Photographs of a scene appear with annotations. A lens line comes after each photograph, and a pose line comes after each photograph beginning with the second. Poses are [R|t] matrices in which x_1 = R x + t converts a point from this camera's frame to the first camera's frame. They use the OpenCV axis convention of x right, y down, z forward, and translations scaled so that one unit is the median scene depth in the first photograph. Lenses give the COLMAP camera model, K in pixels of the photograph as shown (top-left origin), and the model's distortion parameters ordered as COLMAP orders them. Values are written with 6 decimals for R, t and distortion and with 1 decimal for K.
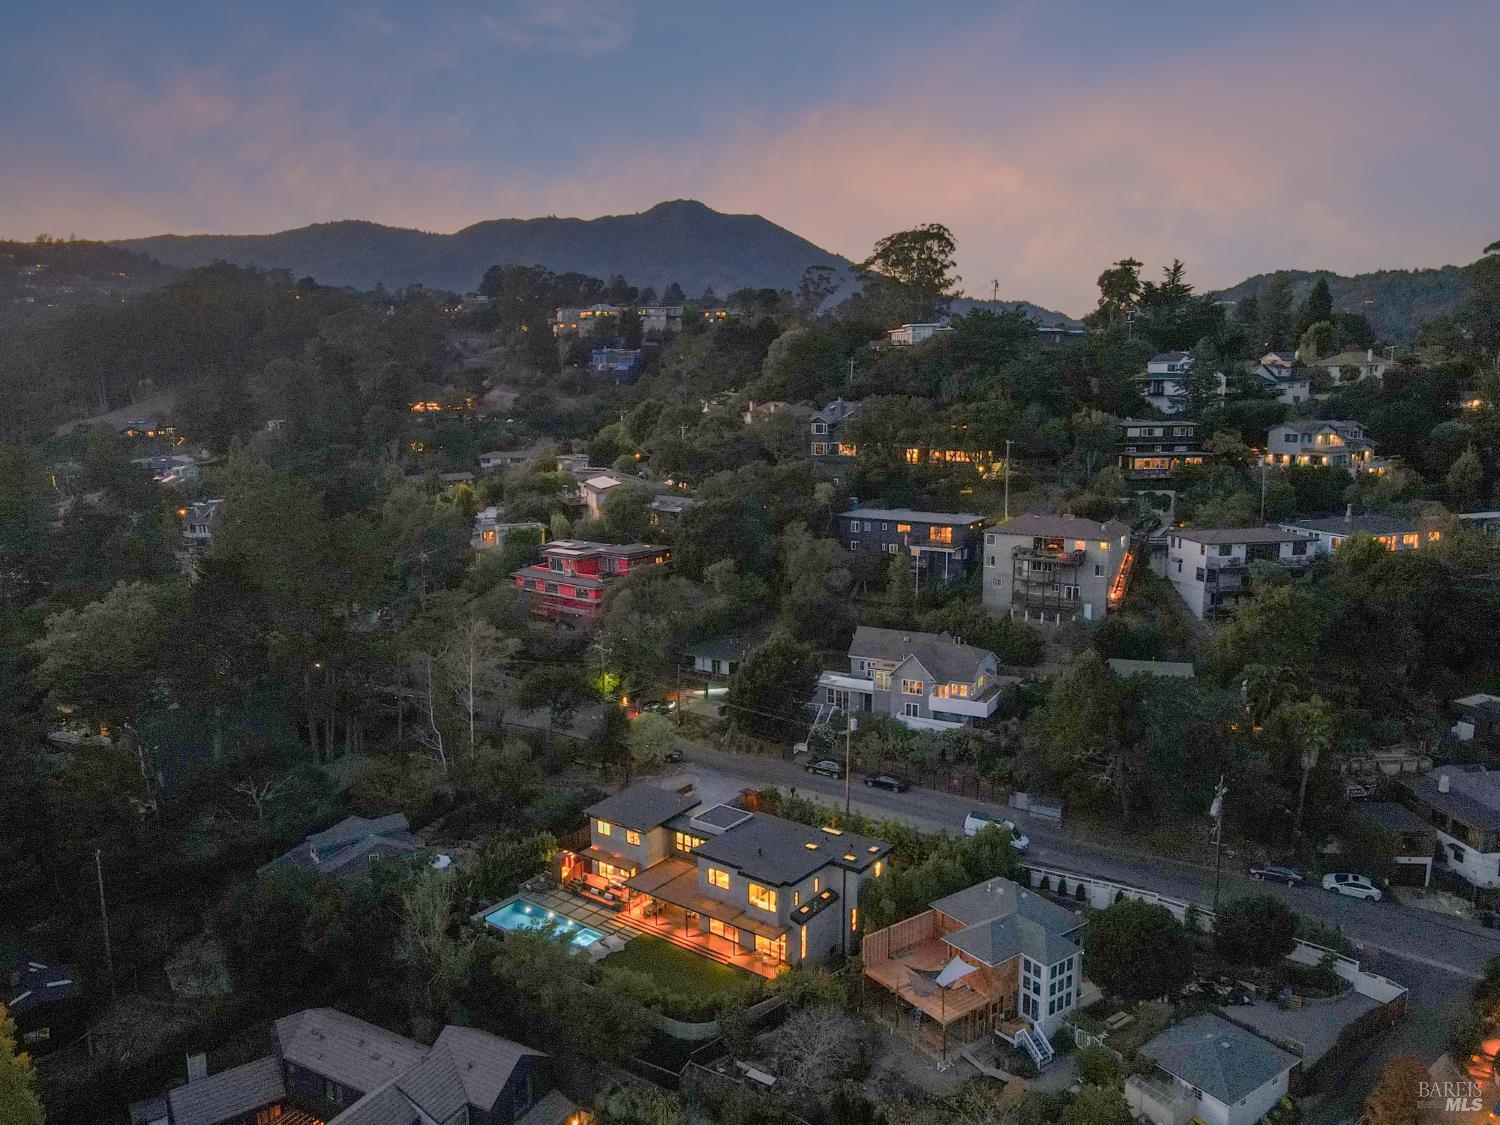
lens RADIAL K [[1101.2, 0, 750.0], [0, 1101.2, 562.5], [0, 0, 1]] dist [0.001797, 0.007660]
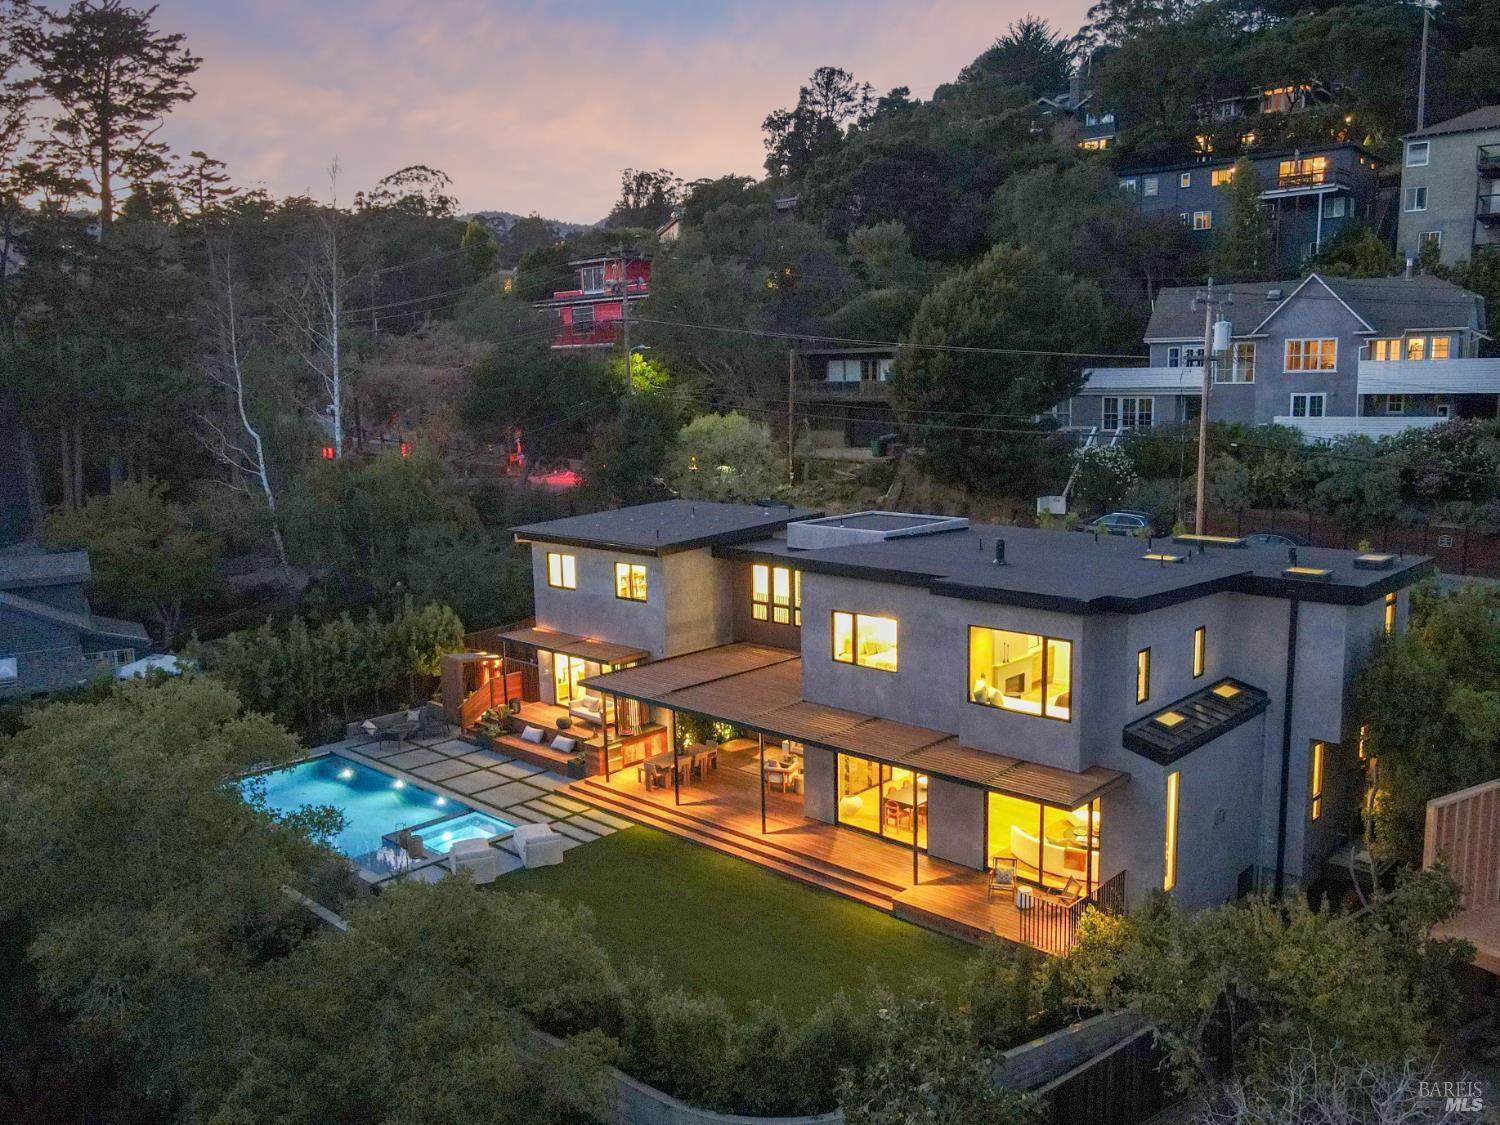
lens RADIAL K [[1212.5, 0, 816.9], [0, 1212.5, 561.2], [0, 0, 1]] dist [-0.000837, 0.010242]
pose [[0.996806, 0.004468, -0.079739, -0.013831], [-0.005770, 0.999854, -0.016098, 0.251402], [0.079656, 0.016507, 0.996686, 0.613606]]
